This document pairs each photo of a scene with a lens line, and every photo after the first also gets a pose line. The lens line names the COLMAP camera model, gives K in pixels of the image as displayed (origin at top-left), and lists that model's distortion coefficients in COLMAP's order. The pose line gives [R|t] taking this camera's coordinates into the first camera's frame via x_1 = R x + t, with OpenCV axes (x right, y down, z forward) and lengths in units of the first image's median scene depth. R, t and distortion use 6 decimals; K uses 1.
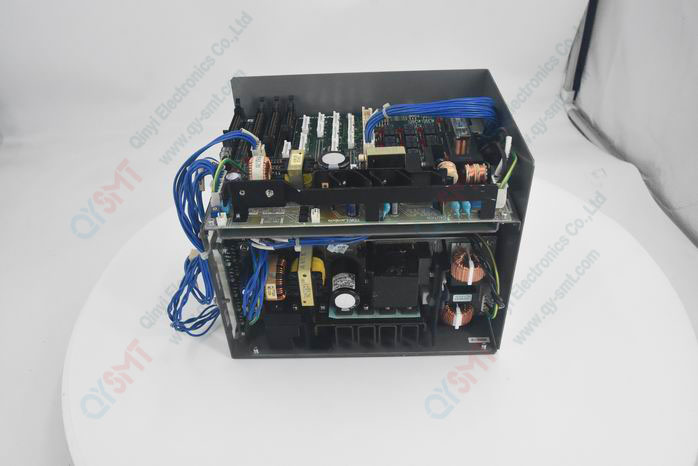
lens RADIAL K [[566.7, 0, 349.0], [0, 566.7, 233.0], [0, 0, 1]] dist [-0.005794, -0.001303]
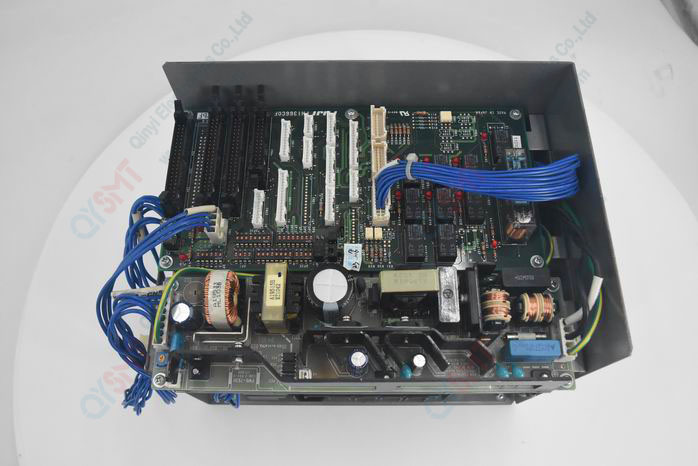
lens RADIAL K [[550.1, 0, 349.0], [0, 550.1, 233.0], [0, 0, 1]] dist [-0.043157, -0.000679]
pose [[0.999504, 0.005669, 0.030965, -0.023006], [-0.019937, 0.875224, 0.483307, -0.449836], [-0.024361, -0.483685, 0.874903, 0.422546]]
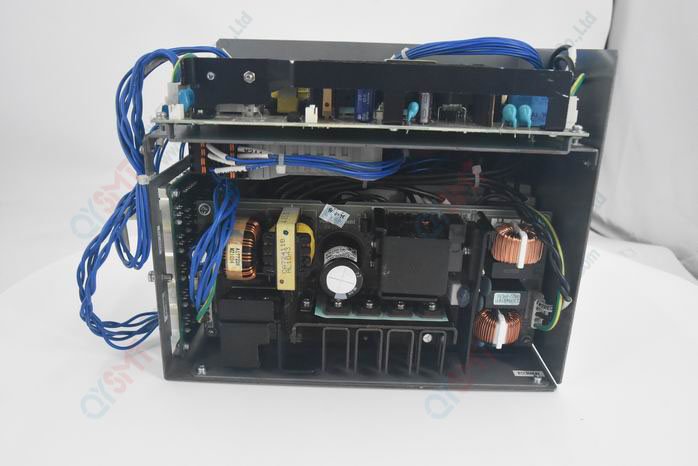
lens RADIAL K [[550.1, 0, 349.0], [0, 550.1, 233.0], [0, 0, 1]] dist [-0.043157, -0.000679]
pose [[0.997767, 0.063045, 0.022066, -0.015332], [-0.052088, 0.941196, -0.333822, 0.277623], [-0.041814, 0.331927, 0.942378, 0.346283]]
